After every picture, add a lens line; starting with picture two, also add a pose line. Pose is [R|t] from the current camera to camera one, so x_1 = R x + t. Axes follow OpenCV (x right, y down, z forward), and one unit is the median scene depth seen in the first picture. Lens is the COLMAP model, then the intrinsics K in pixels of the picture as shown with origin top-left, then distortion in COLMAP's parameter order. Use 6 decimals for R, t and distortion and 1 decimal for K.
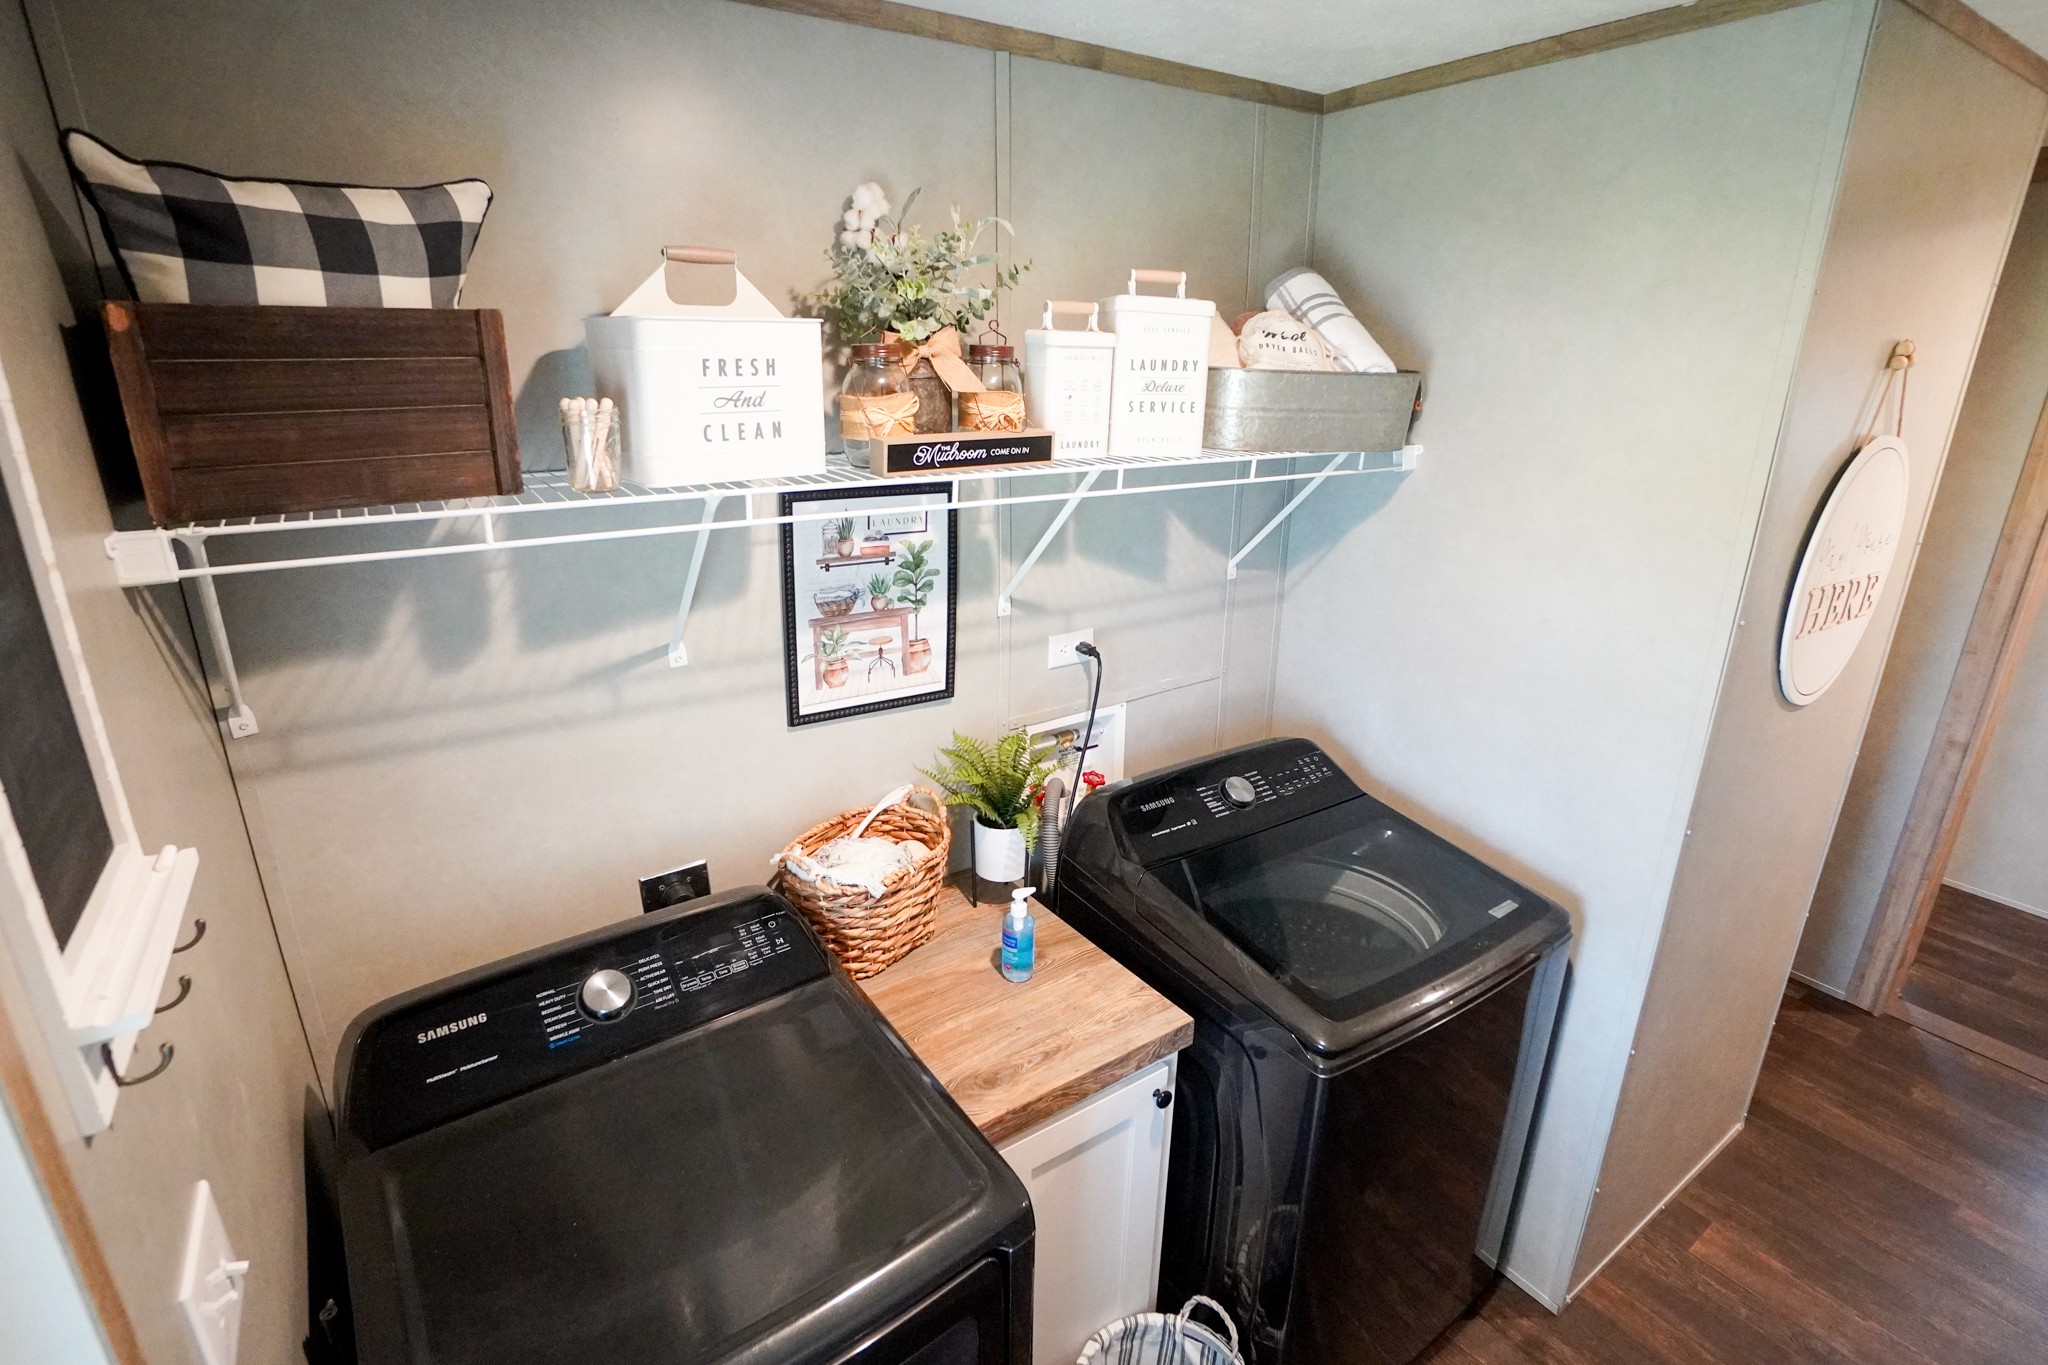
lens RADIAL K [[962.2, 0, 1024.0], [0, 962.2, 682.5], [0, 0, 1]] dist [-0.059140, 0.019227]
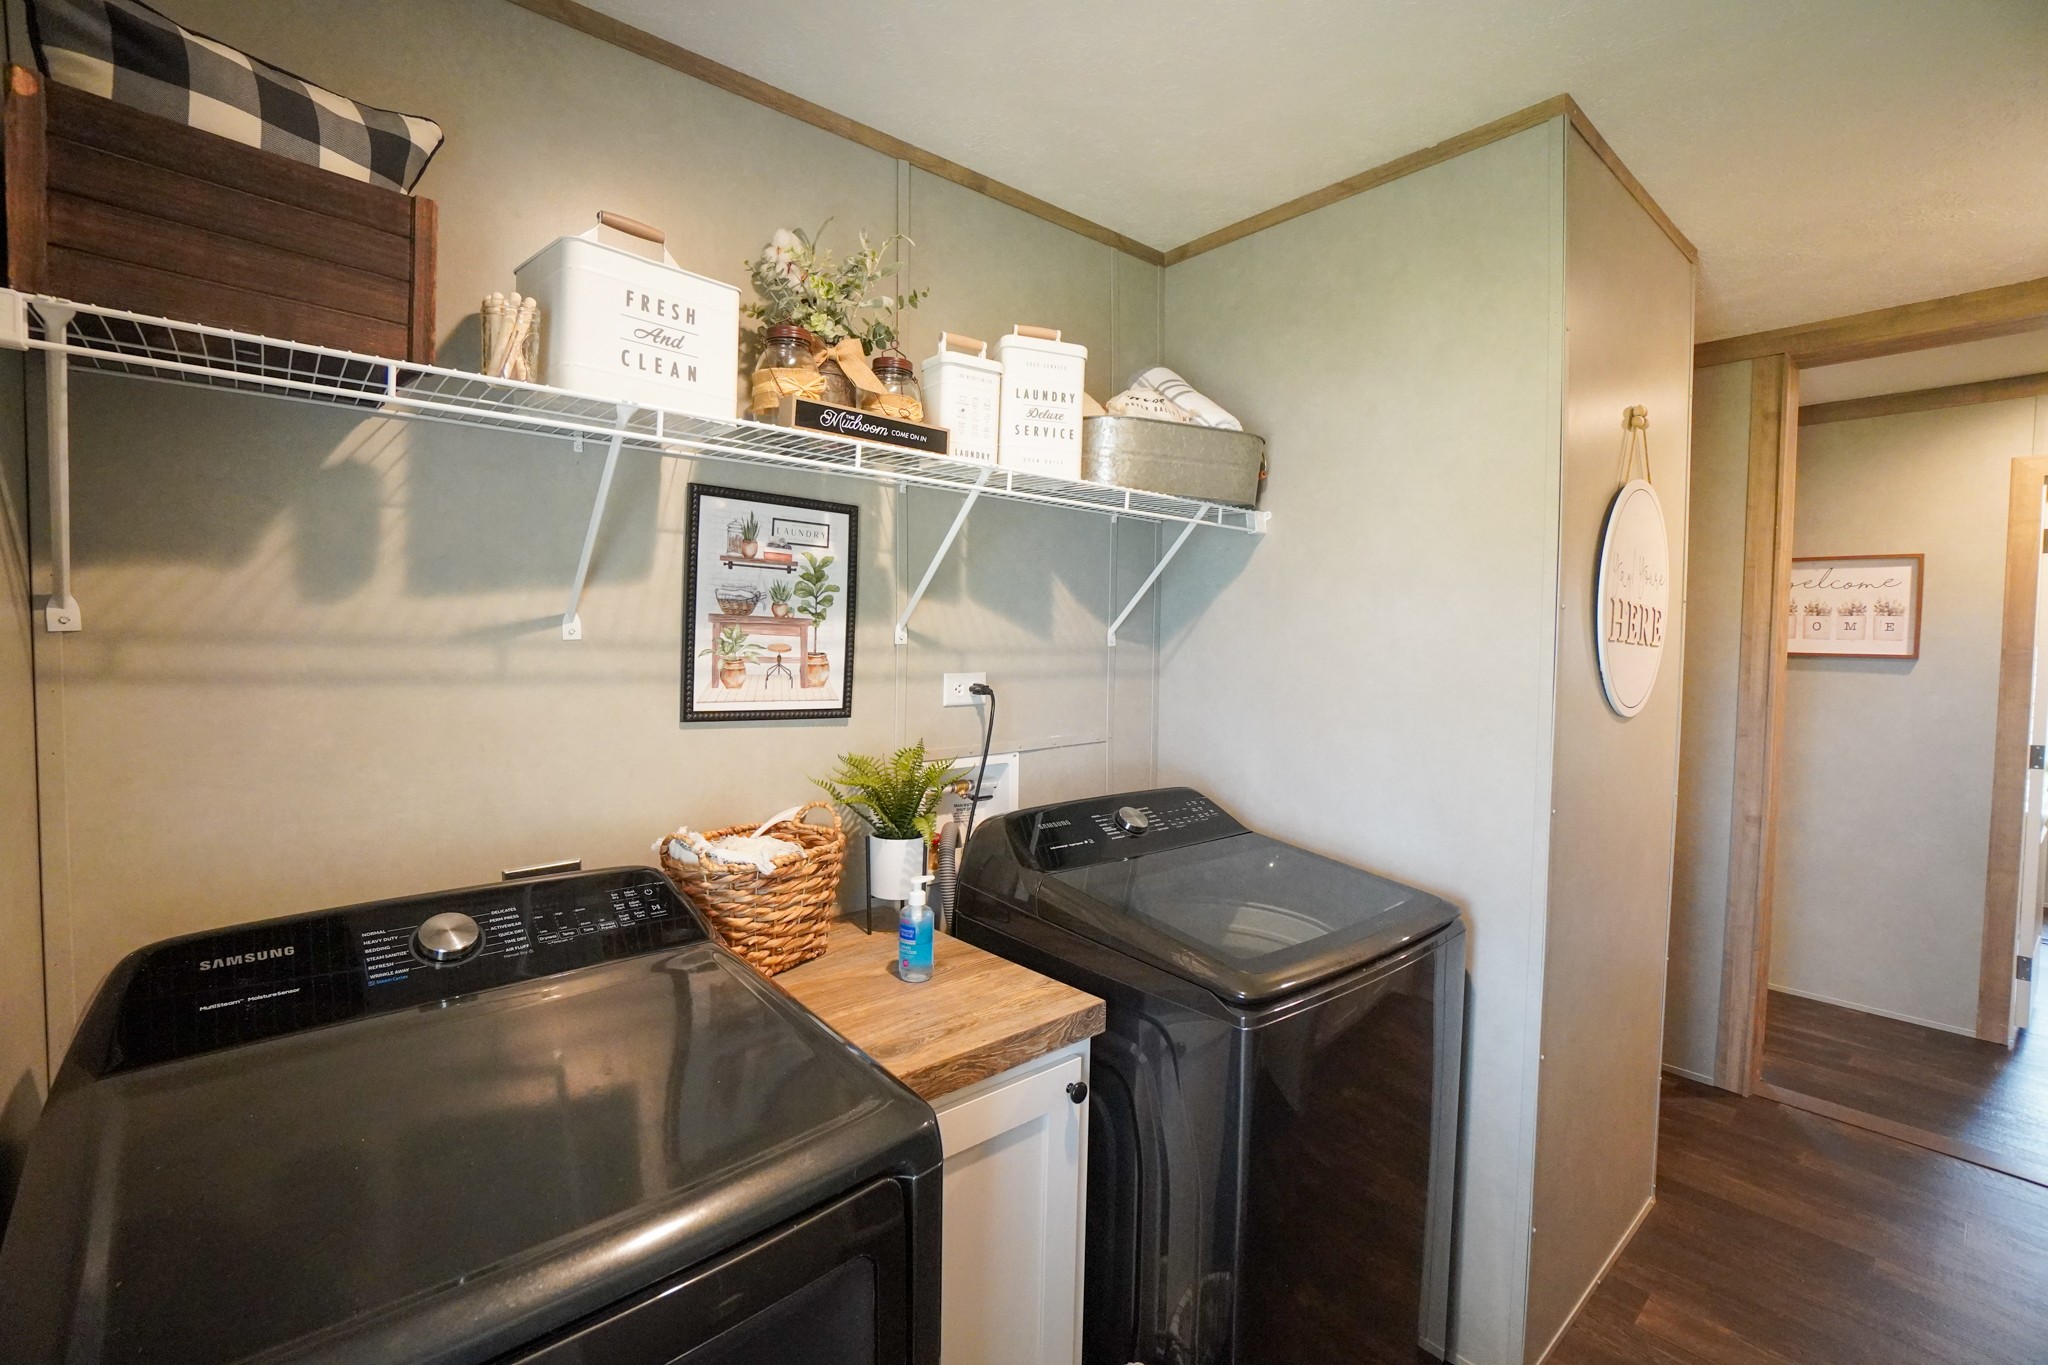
lens RADIAL K [[889.4, 0, 1019.8], [0, 889.4, 672.6], [0, 0, 1]] dist [-0.059211, 0.019786]
pose [[0.992807, -0.000260, 0.119728, -0.009042], [0.033086, 0.961653, -0.272266, 0.257232], [-0.115066, 0.274269, 0.954744, 0.083701]]
